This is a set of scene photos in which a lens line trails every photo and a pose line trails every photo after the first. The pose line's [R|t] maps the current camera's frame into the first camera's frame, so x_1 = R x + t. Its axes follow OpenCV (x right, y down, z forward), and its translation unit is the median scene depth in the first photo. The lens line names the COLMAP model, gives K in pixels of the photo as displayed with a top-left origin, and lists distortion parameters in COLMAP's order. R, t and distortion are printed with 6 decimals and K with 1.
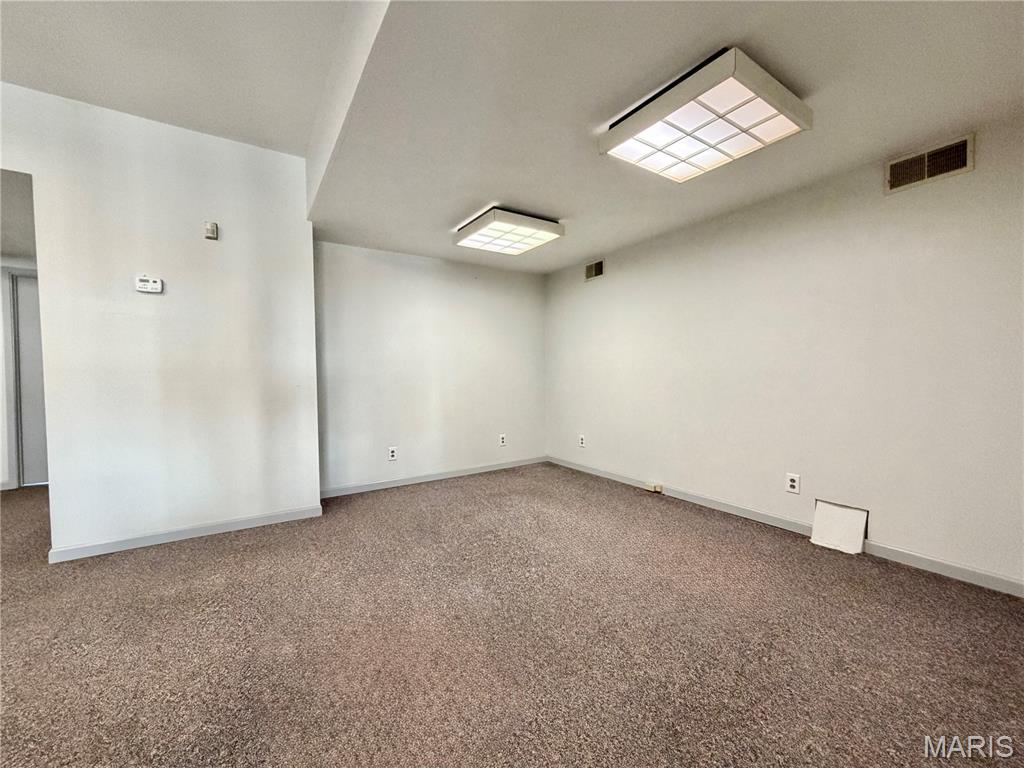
lens RADIAL K [[406.7, 0, 509.3], [0, 406.7, 384.1], [0, 0, 1]] dist [-0.001841, 0.000124]
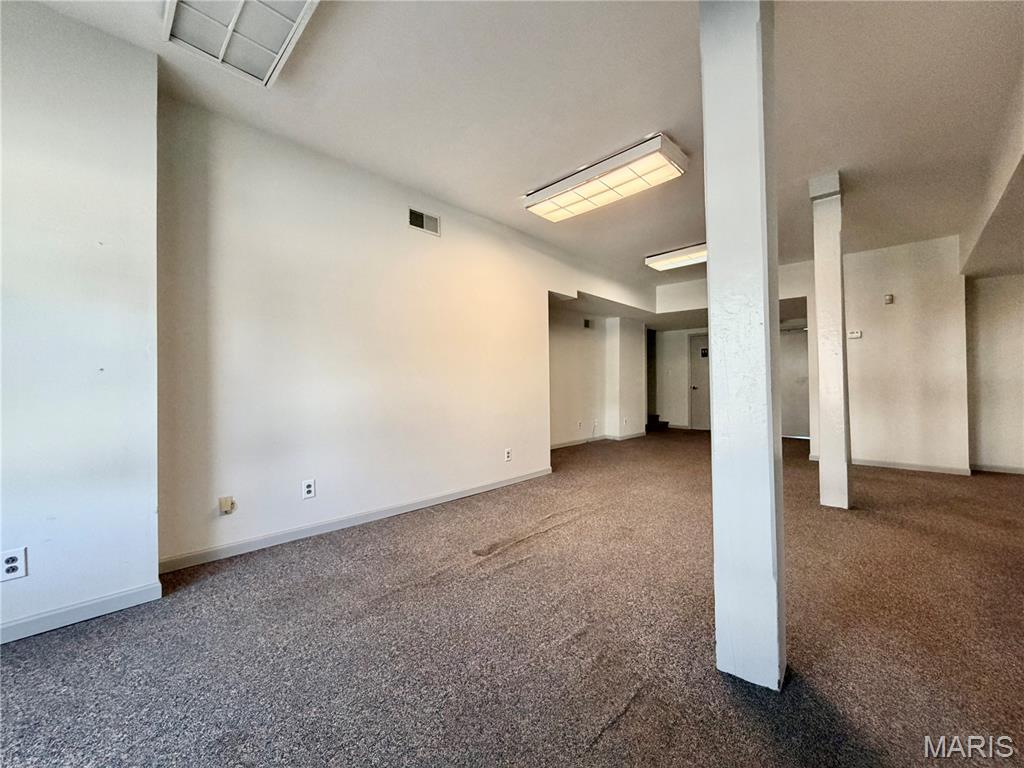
lens RADIAL K [[406.7, 0, 507.3], [0, 406.7, 382.4], [0, 0, 1]] dist [-0.001841, 0.000124]
pose [[0.252825, 0.001753, -0.967511, 0.576600], [-0.024207, 0.999697, -0.004514, 0.040636], [0.967209, 0.024562, 0.252790, -1.073848]]
